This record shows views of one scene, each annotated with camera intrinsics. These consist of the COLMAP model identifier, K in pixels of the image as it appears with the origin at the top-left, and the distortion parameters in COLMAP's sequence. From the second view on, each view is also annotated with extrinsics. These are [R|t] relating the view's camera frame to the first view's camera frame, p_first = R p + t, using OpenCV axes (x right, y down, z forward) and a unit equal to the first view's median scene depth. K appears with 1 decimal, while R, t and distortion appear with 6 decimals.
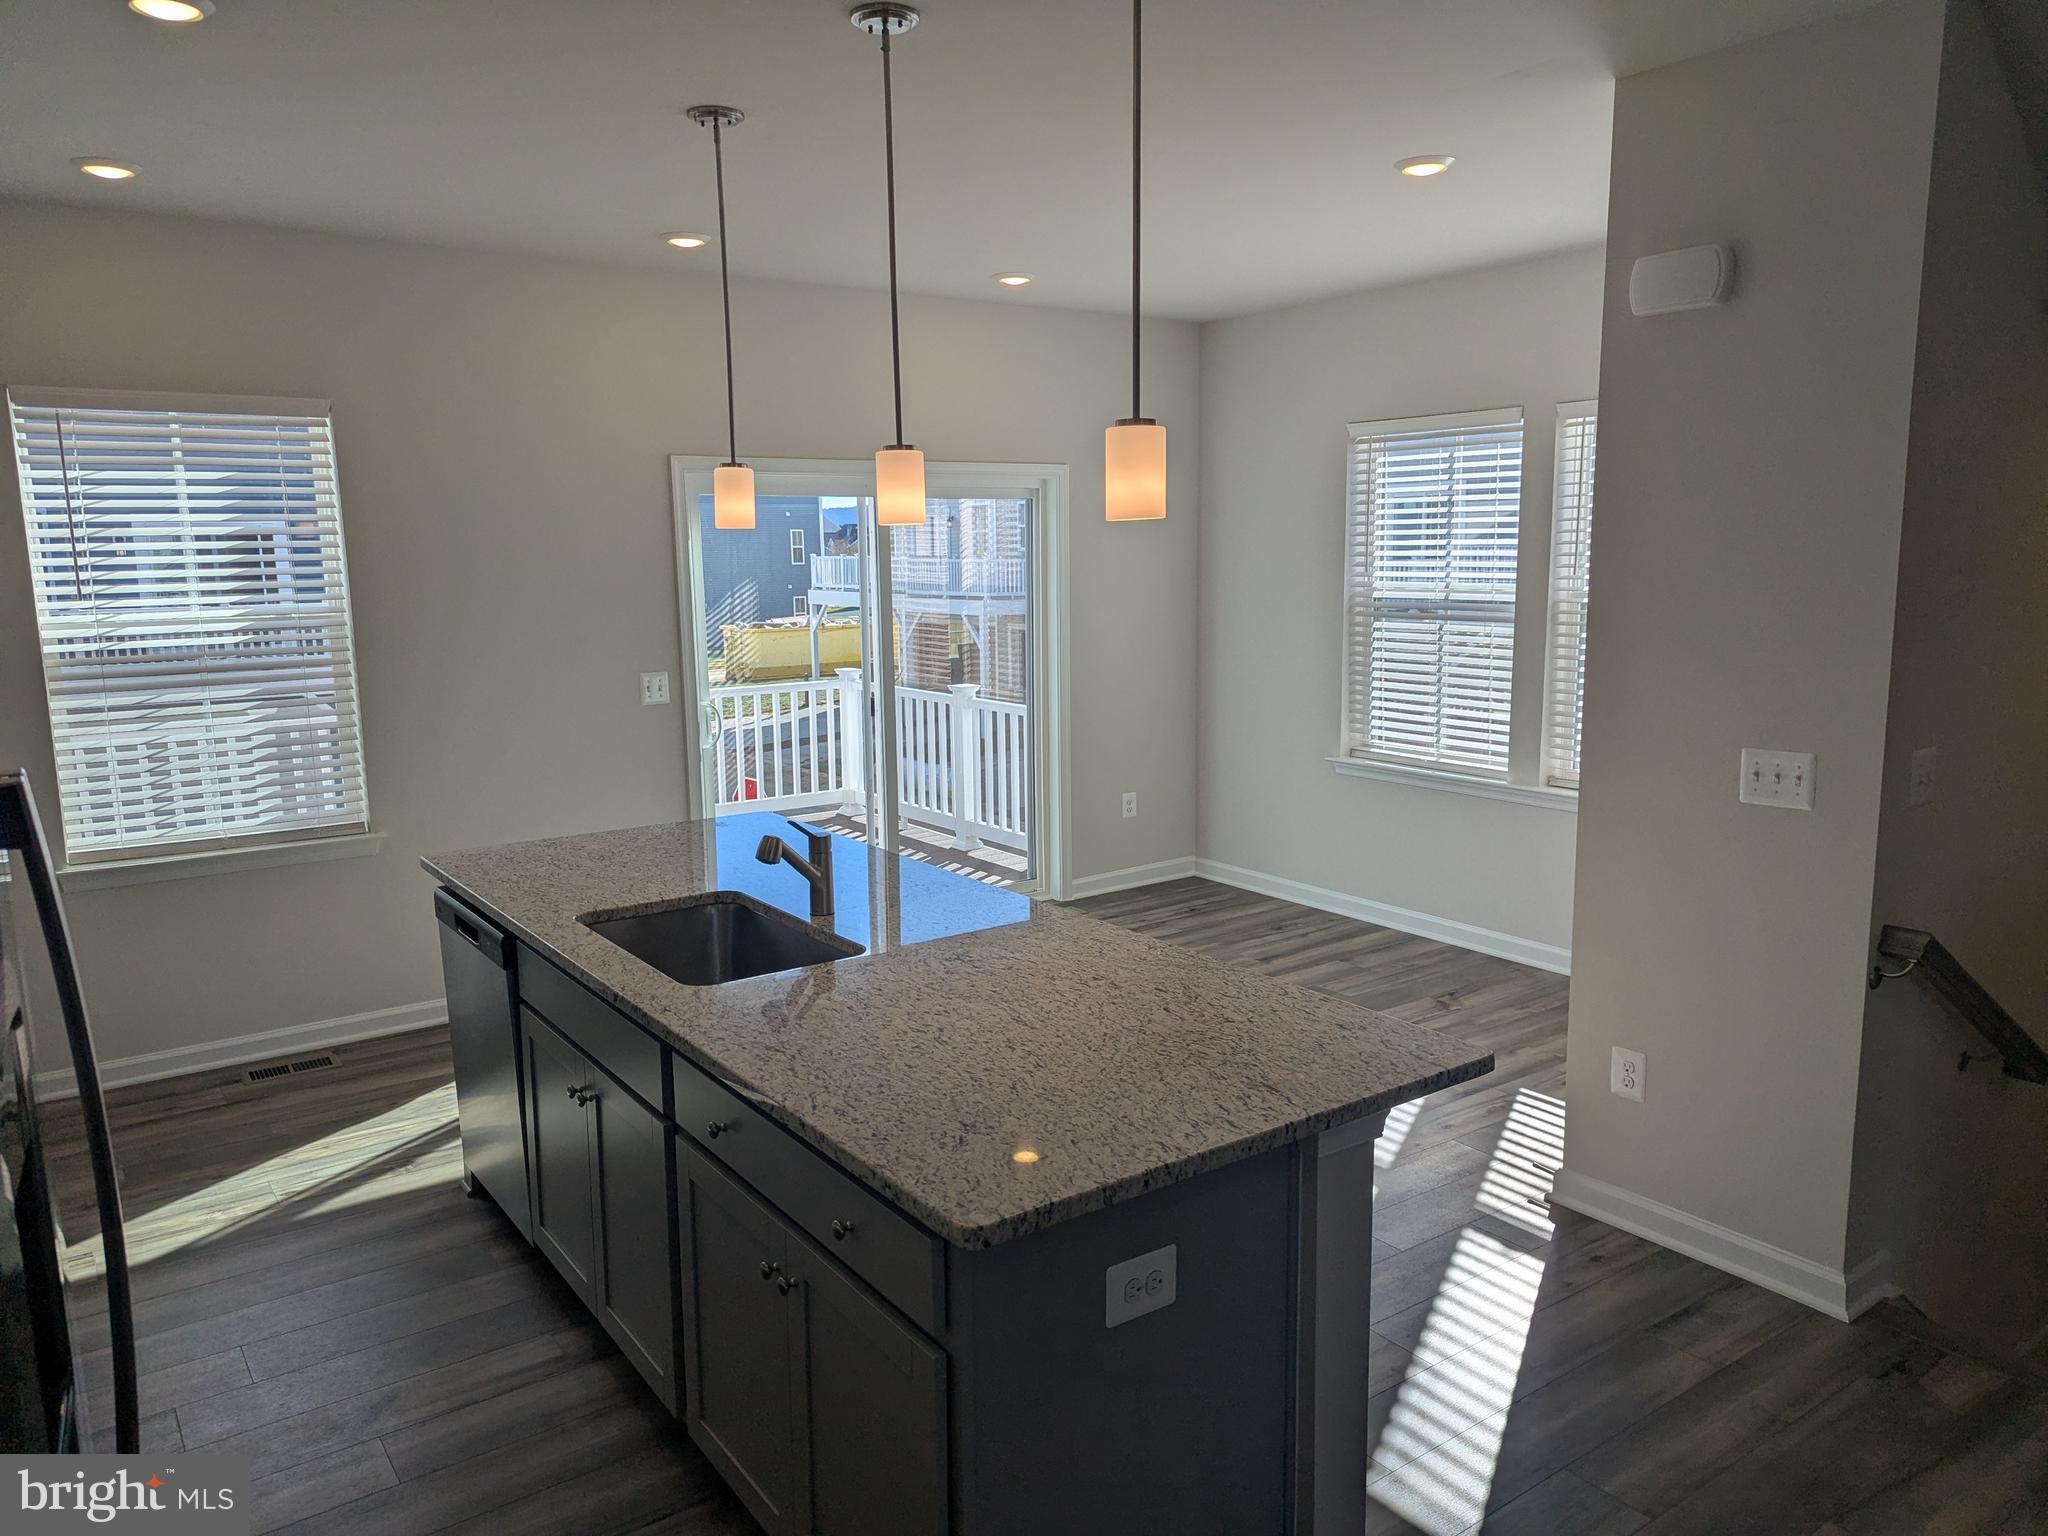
lens RADIAL K [[1431.2, 0, 1015.6], [0, 1431.2, 769.6], [0, 0, 1]] dist [0.054187, -0.043681]
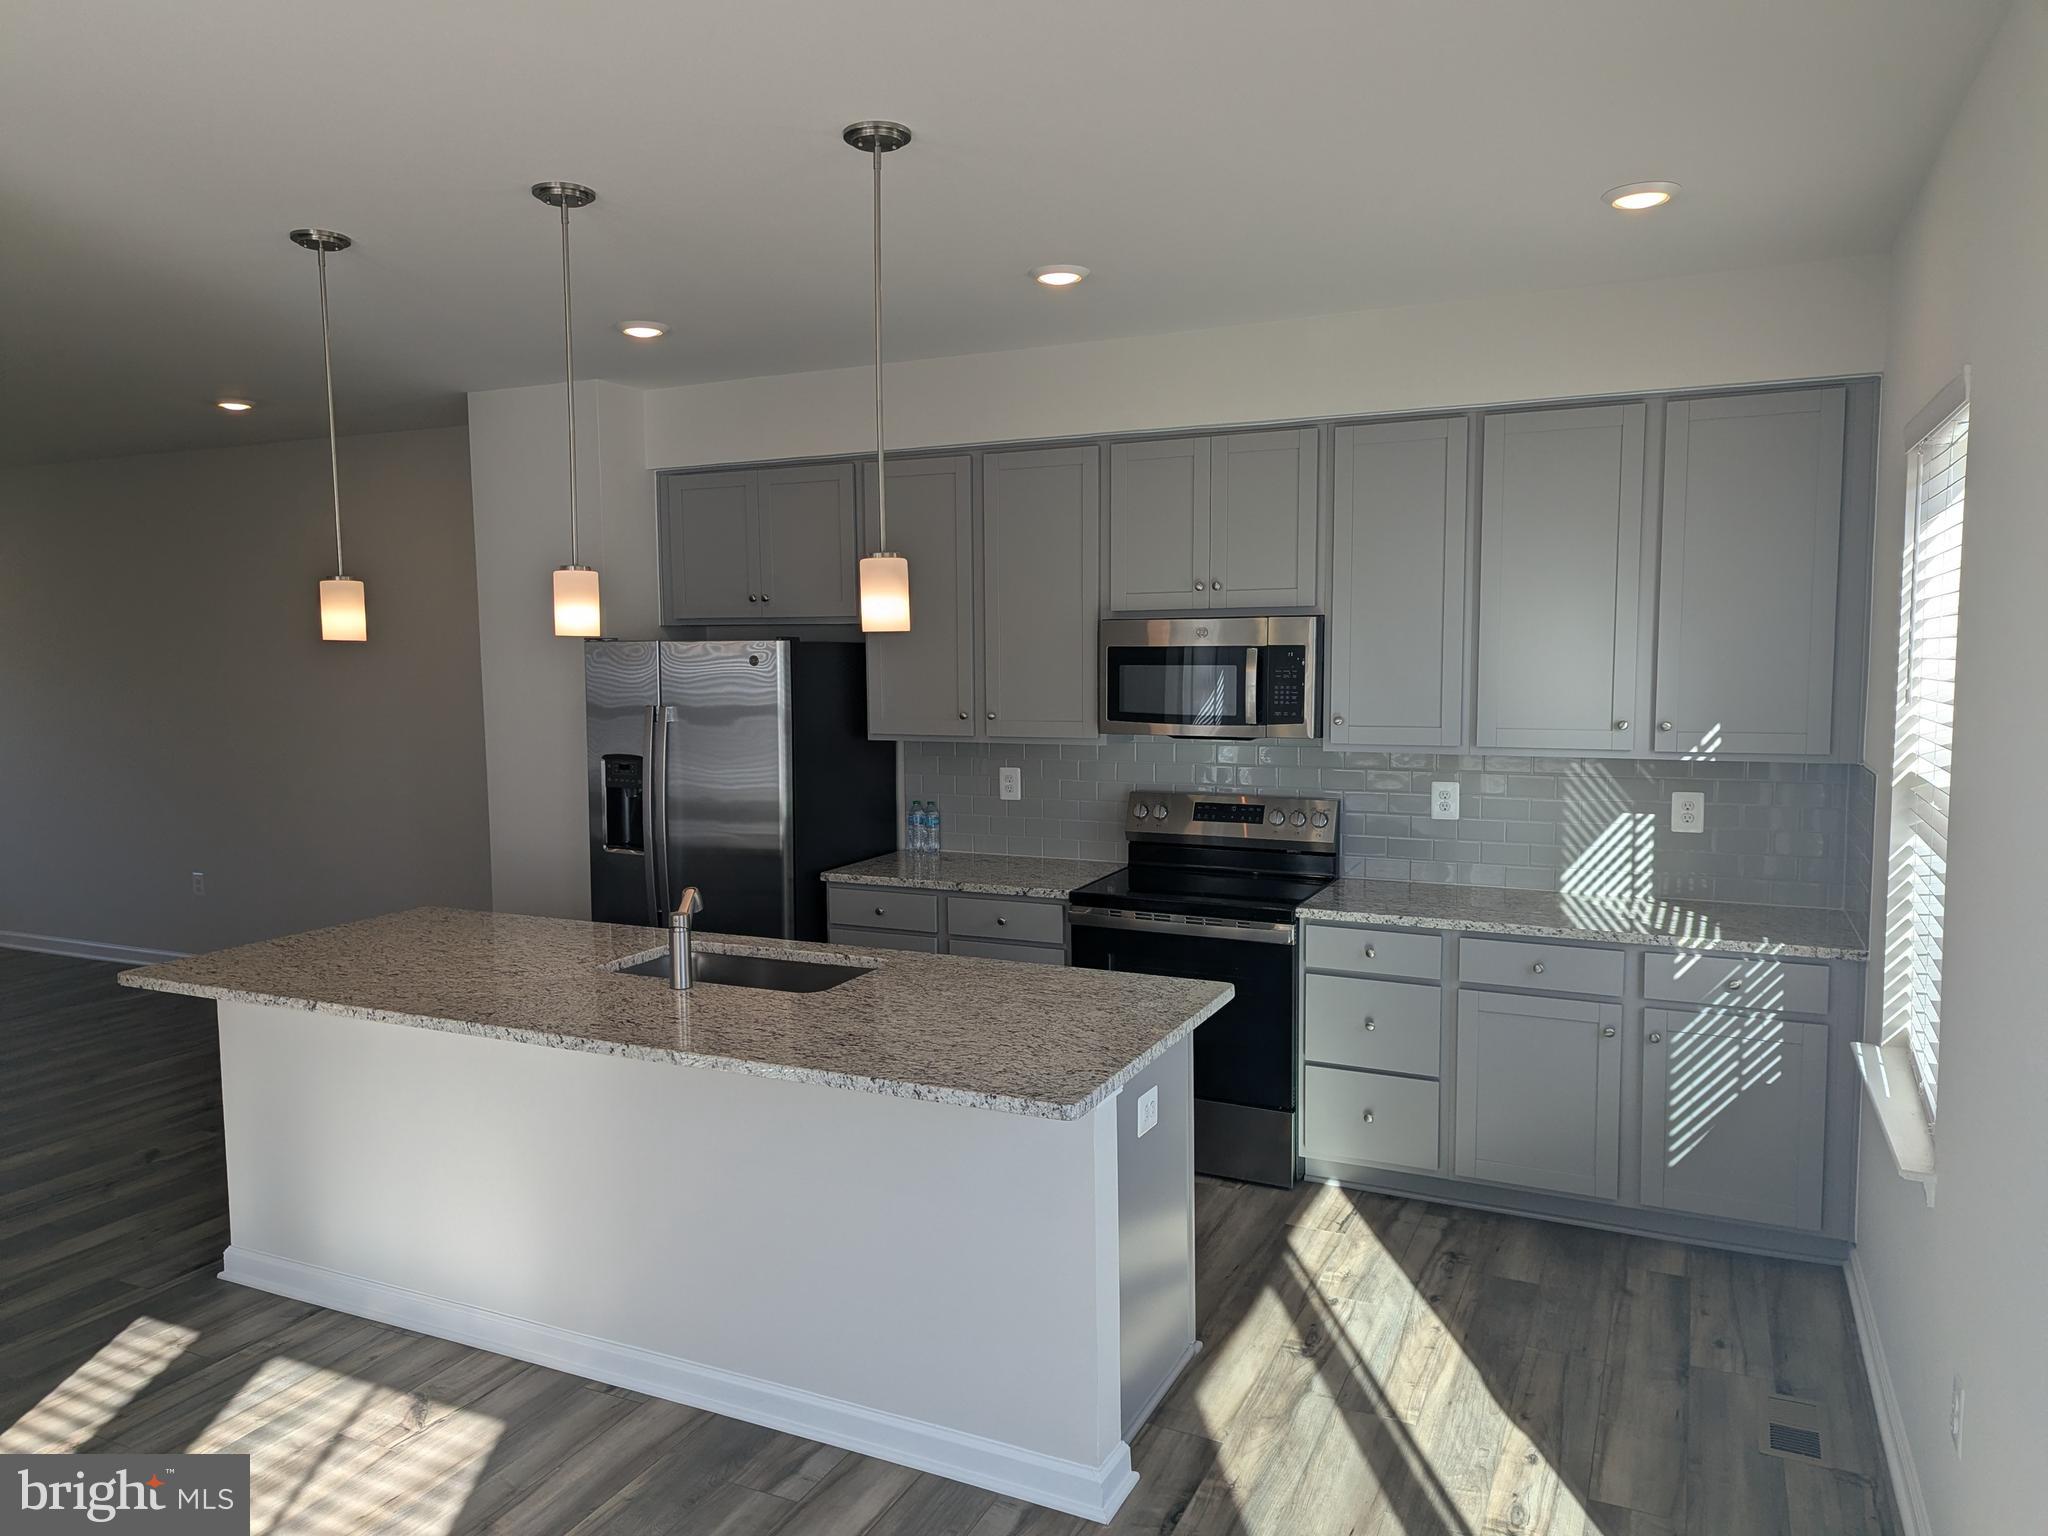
lens RADIAL K [[1431.2, 0, 984.9], [0, 1431.2, 774.1], [0, 0, 1]] dist [0.054187, -0.043681]
pose [[-0.876535, 0.066480, -0.476726, 0.193830], [-0.053826, 0.970666, 0.234328, -0.364850], [0.478320, 0.231056, -0.847244, 2.230684]]
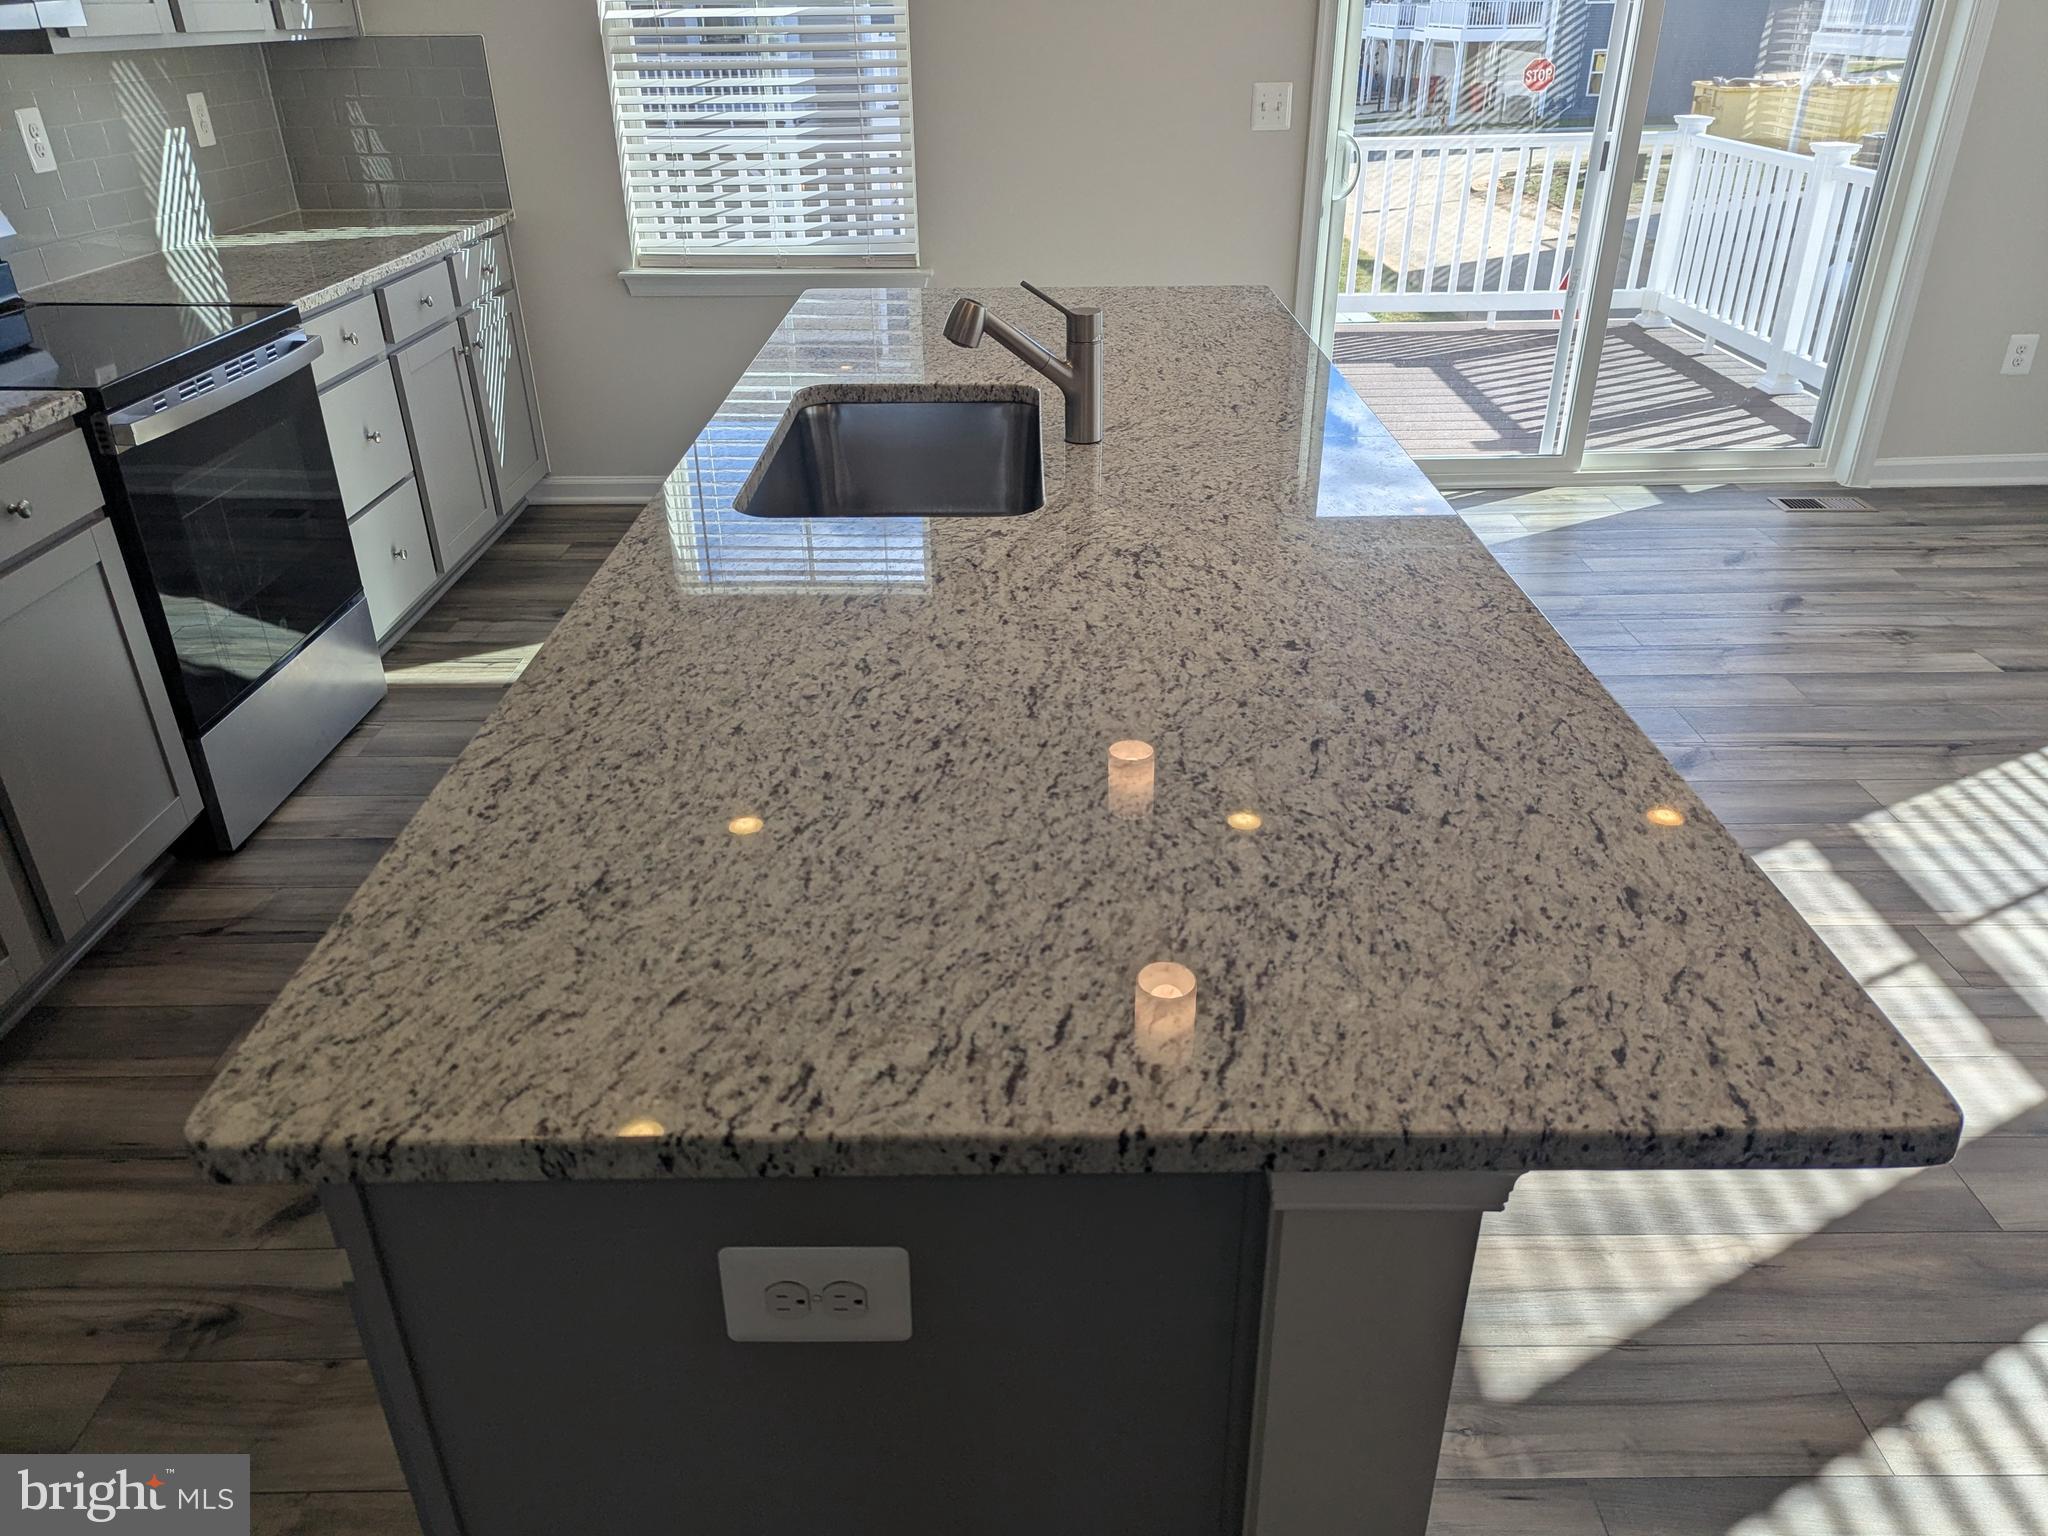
lens RADIAL K [[1431.2, 0, 1038.4], [0, 1431.2, 770.3], [0, 0, 1]] dist [0.054187, -0.043681]
pose [[0.820493, 0.276951, -0.500089, 0.239289], [-0.092690, 0.927684, 0.361679, 0.006642], [0.564091, -0.250402, 0.786829, 0.488768]]
